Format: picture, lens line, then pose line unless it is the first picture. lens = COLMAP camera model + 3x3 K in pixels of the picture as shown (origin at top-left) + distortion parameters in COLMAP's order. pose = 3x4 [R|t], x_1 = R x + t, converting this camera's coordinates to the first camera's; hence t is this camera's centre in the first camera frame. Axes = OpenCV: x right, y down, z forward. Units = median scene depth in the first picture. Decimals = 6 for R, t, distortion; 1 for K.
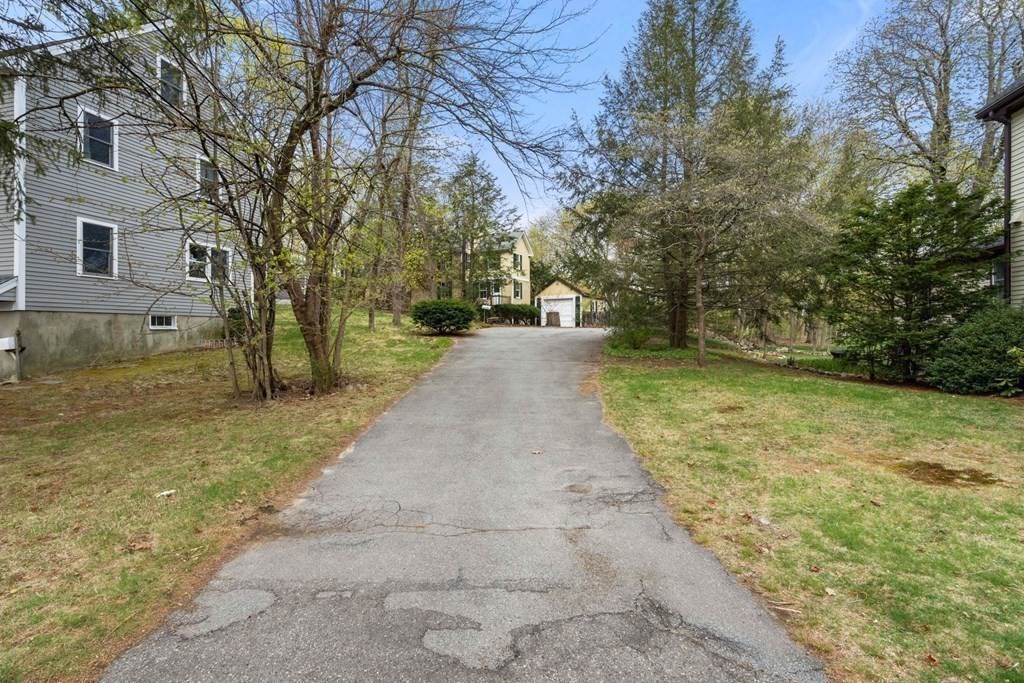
lens RADIAL K [[486.2, 0, 499.5], [0, 486.2, 345.8], [0, 0, 1]] dist [0.000117, 0.000140]
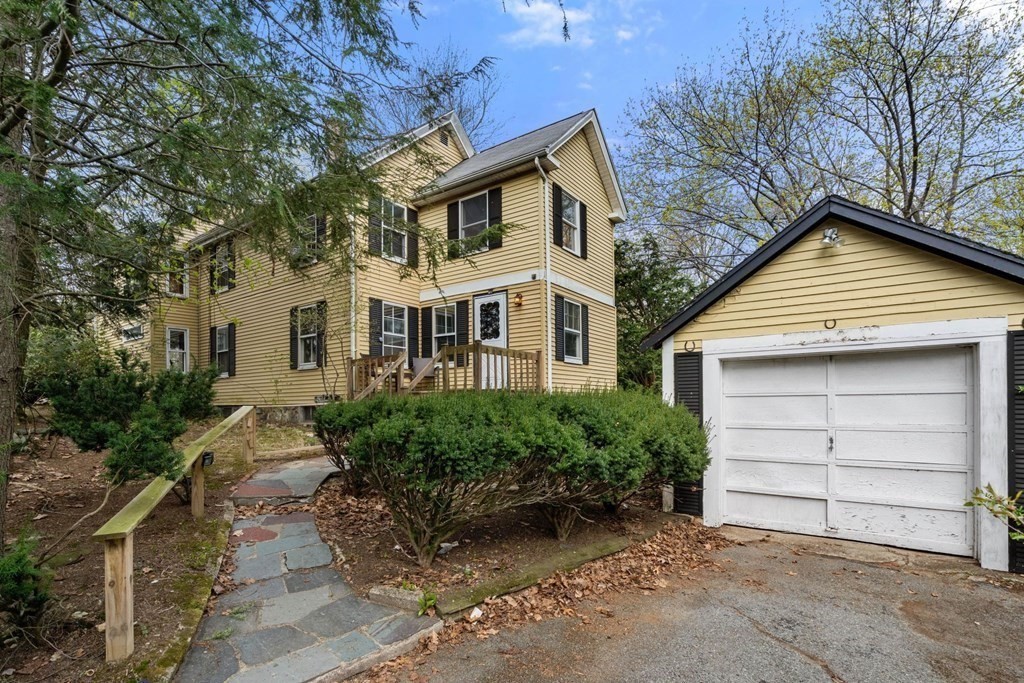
lens RADIAL K [[486.2, 0, 499.5], [0, 486.2, 345.8], [0, 0, 1]] dist [0.000117, 0.000140]
pose [[0.990997, -0.002972, -0.133853, 0.039372], [-0.017839, 0.987909, -0.154008, -0.074930], [0.132692, 0.155009, 0.978961, 0.851545]]
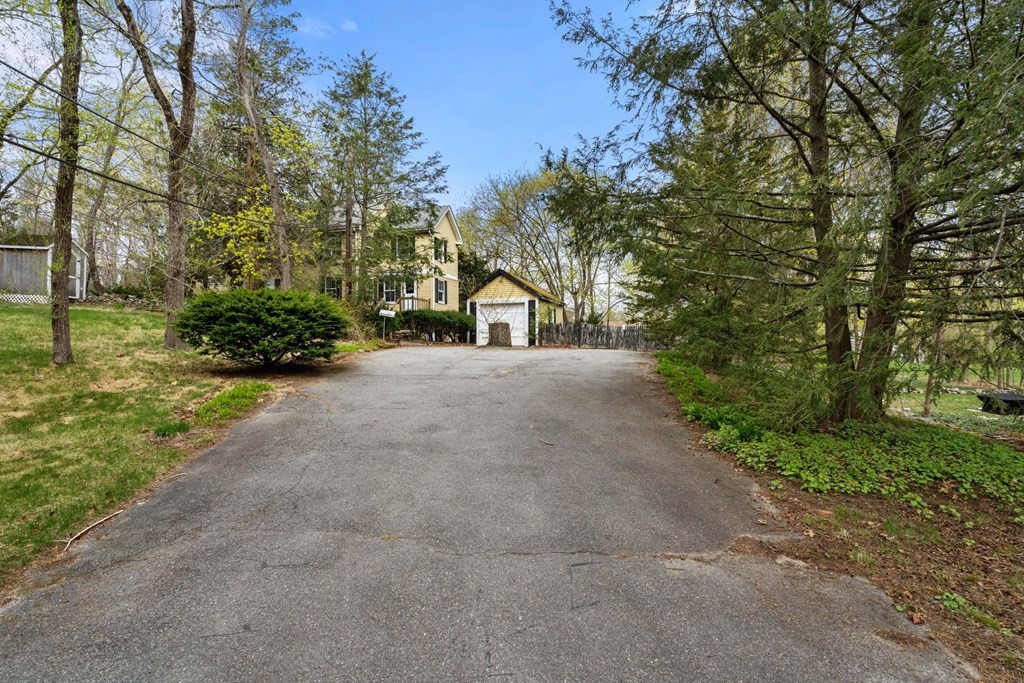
lens RADIAL K [[466.0, 0, 522.0], [0, 466.0, 363.9], [0, 0, 1]] dist [0.000969, 0.000236]
pose [[0.977770, -0.002834, 0.209659, 0.012846], [-0.000516, 0.999873, 0.015923, -0.024224], [-0.209678, -0.015677, 0.977645, 0.373075]]
